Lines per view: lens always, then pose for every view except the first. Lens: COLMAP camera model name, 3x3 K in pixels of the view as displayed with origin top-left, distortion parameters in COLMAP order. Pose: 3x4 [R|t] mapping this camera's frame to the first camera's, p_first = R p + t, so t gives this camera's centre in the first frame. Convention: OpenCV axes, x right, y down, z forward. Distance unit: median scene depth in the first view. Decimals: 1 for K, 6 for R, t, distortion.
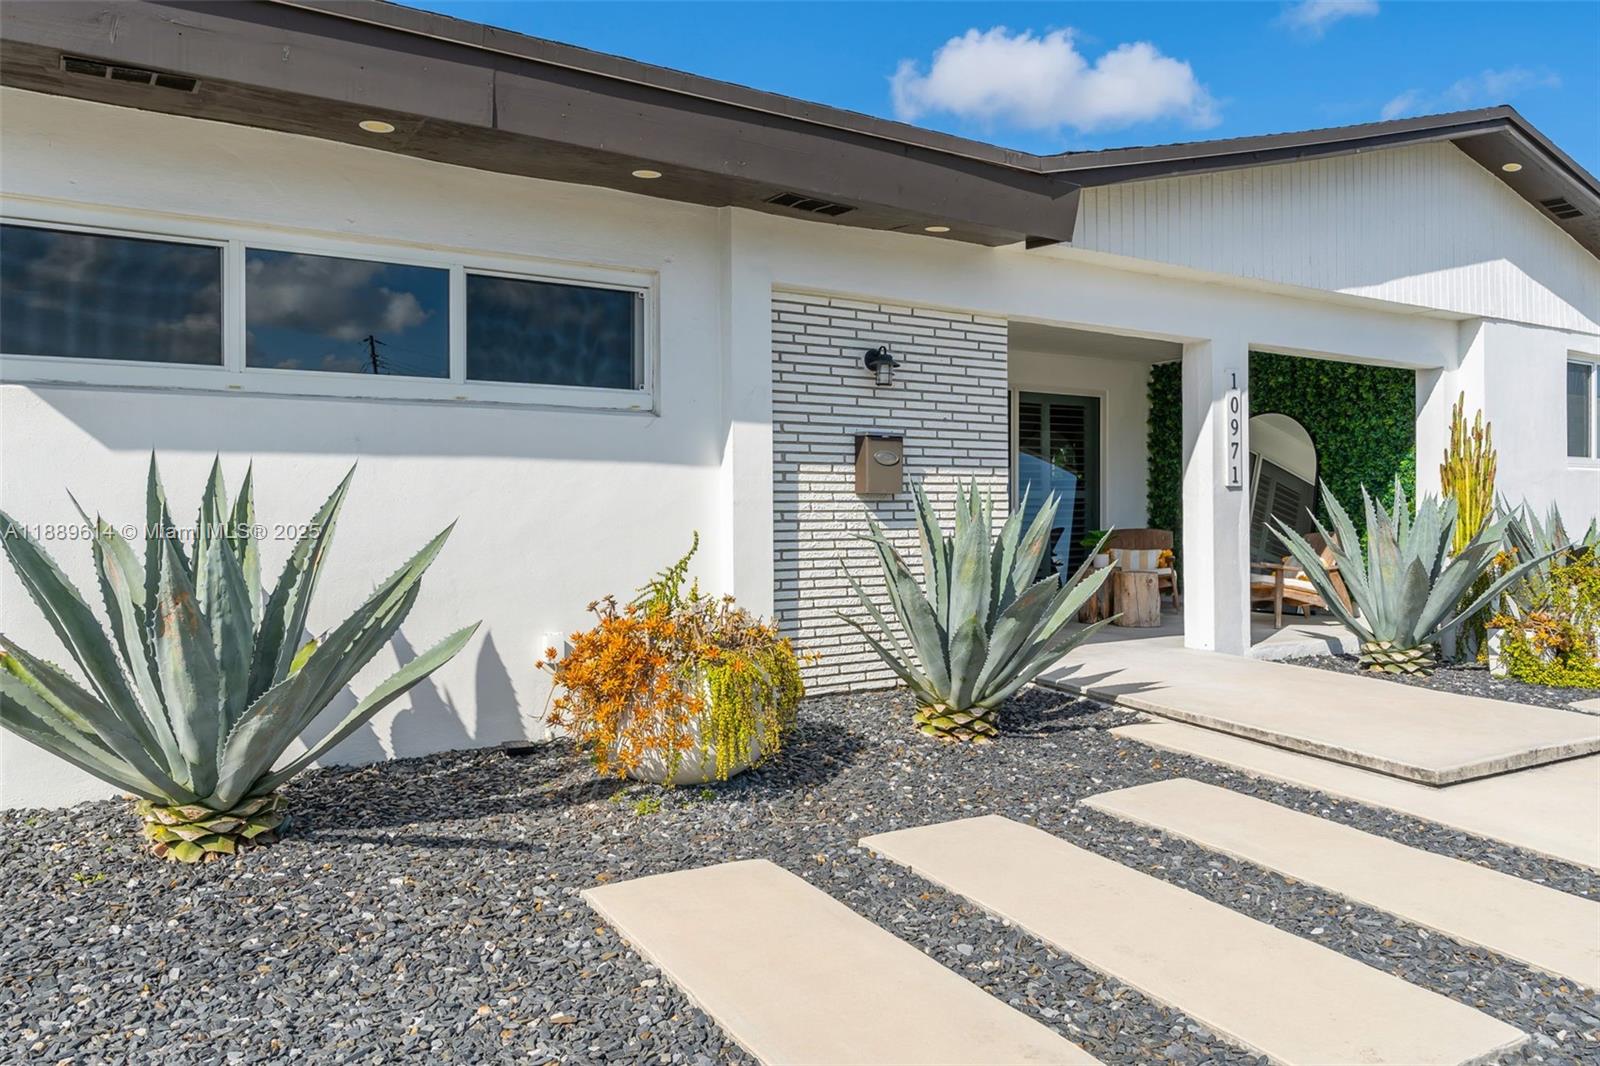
lens RADIAL K [[1114.5, 0, 800.0], [0, 1114.5, 533.0], [0, 0, 1]] dist [-0.022825, 0.000238]
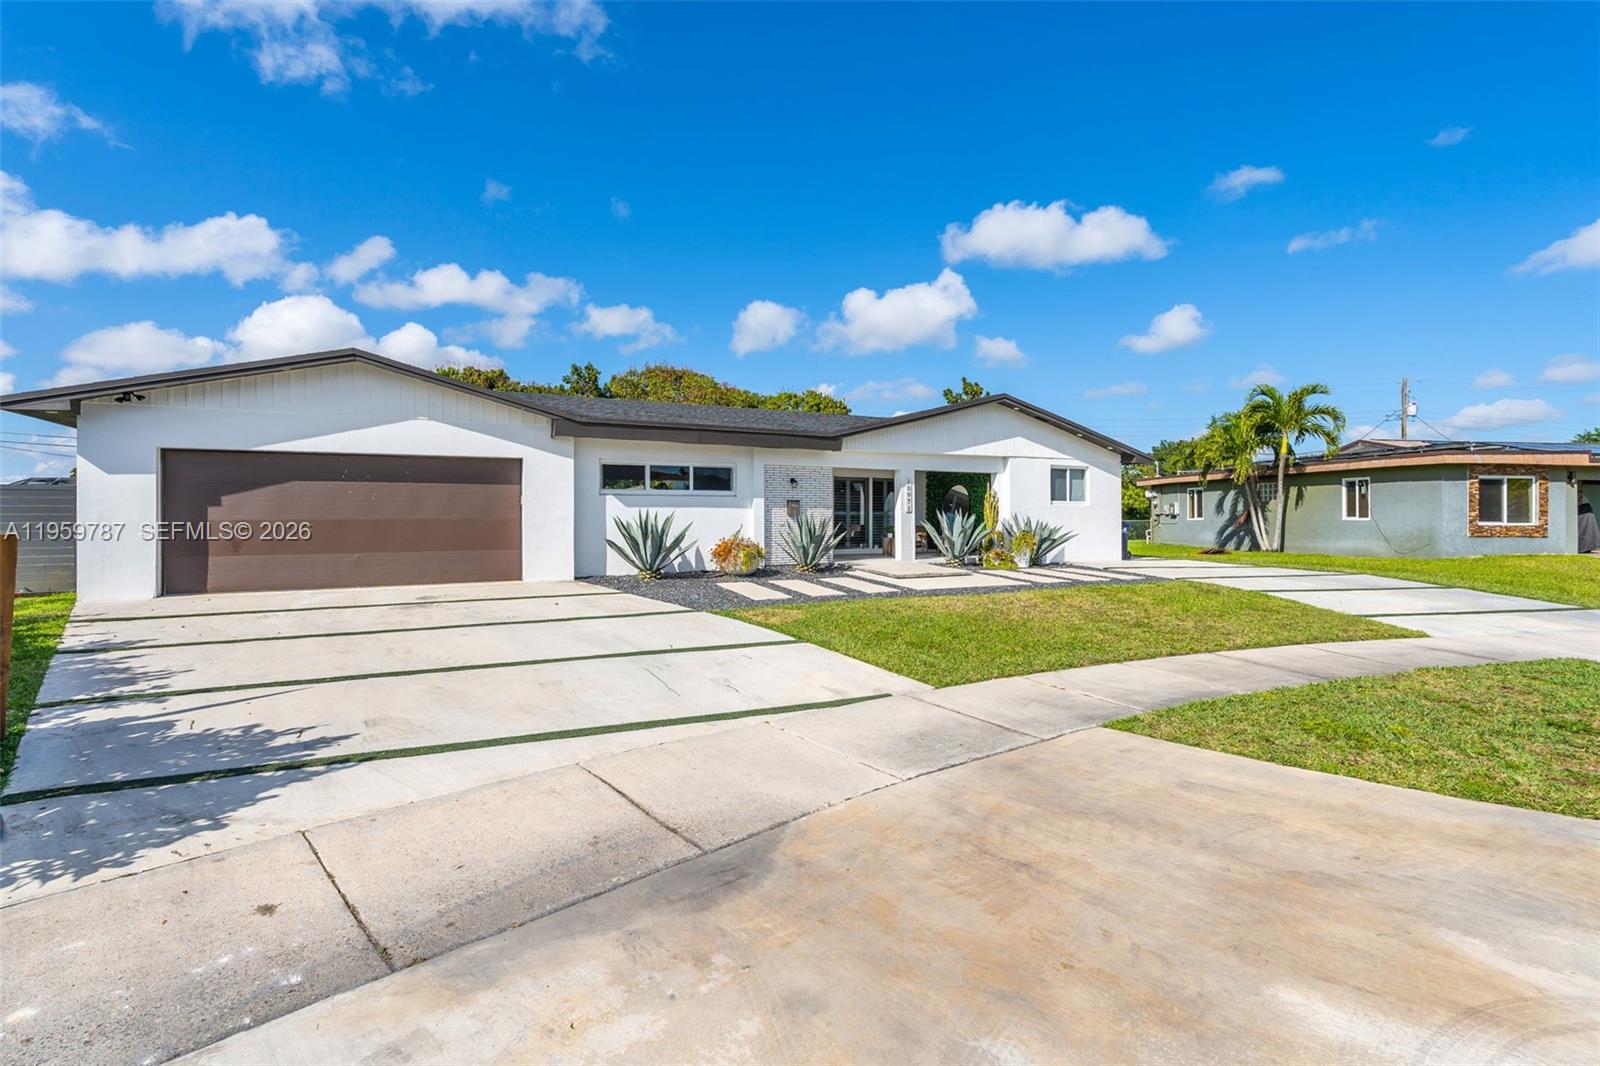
lens RADIAL K [[716.6, 0, 781.0], [0, 716.6, 528.2], [0, 0, 1]] dist [-0.008868, -0.000072]
pose [[0.990506, -0.005294, -0.137365, 0.417745], [0.001966, 0.999702, -0.024350, 0.081530], [0.137453, 0.023849, 0.990221, -1.682860]]
